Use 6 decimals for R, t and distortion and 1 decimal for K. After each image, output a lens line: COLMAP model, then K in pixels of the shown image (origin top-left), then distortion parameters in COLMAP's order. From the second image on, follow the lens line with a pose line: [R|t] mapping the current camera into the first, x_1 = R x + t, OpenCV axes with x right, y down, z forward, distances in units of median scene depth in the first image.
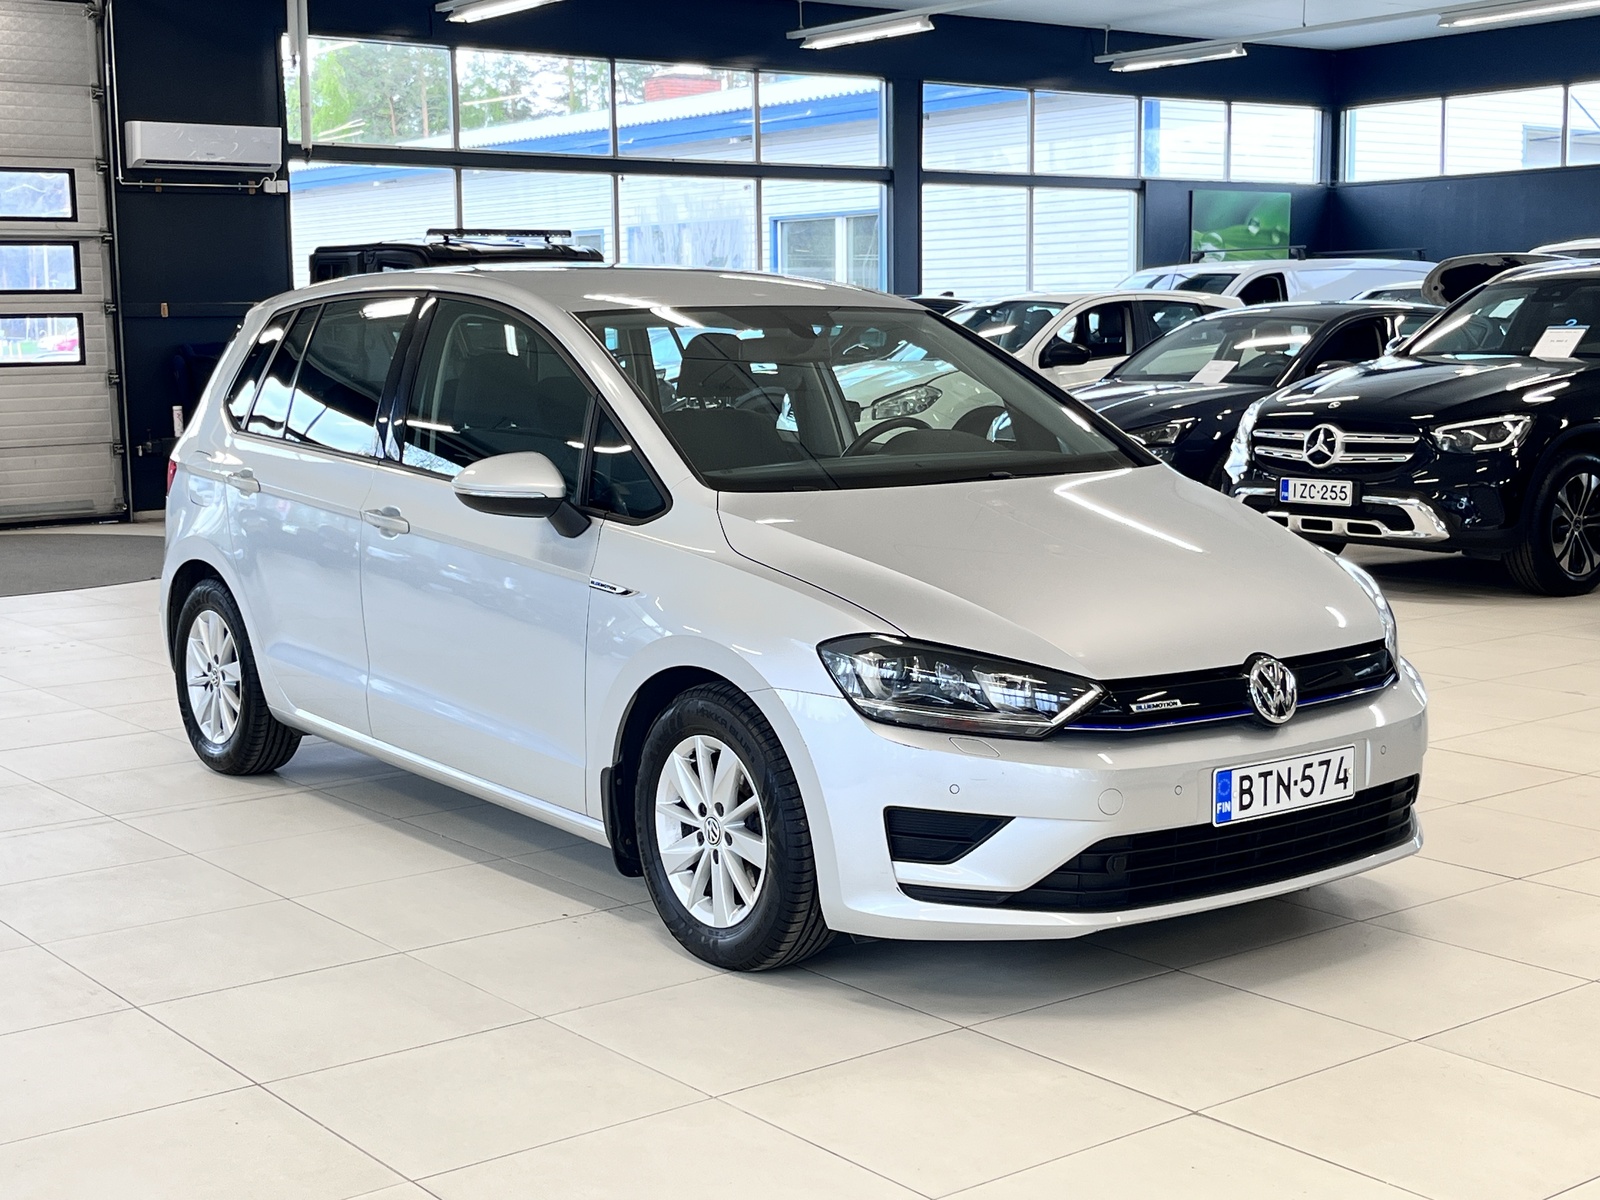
lens RADIAL K [[2219.8, 0, 800.0], [0, 2219.8, 600.0], [0, 0, 1]] dist [0.070851, -0.146275]
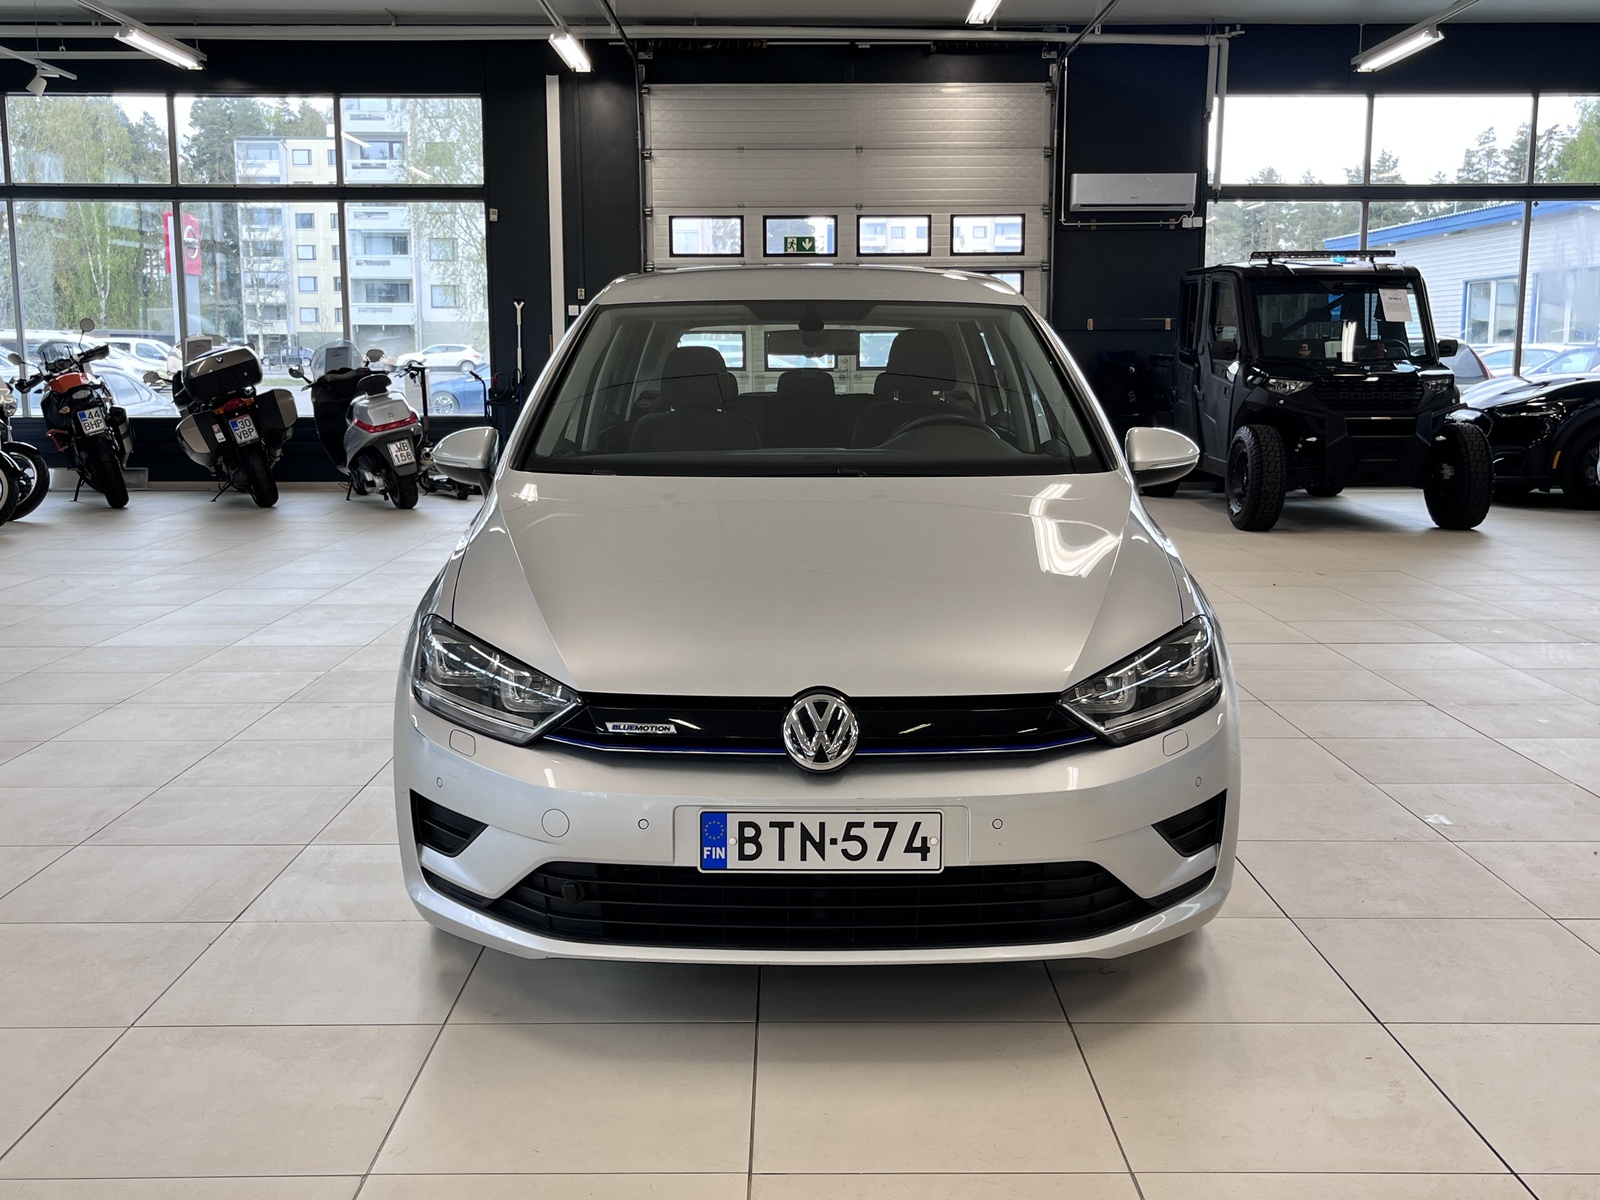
lens RADIAL K [[1672.9, 0, 800.0], [0, 1672.9, 600.0], [0, 0, 1]] dist [0.188473, -0.586203]
pose [[0.801072, 0.103707, -0.589515, 0.585057], [-0.087640, 0.994584, 0.055876, -0.046590], [0.592117, 0.006904, 0.805823, 0.462905]]
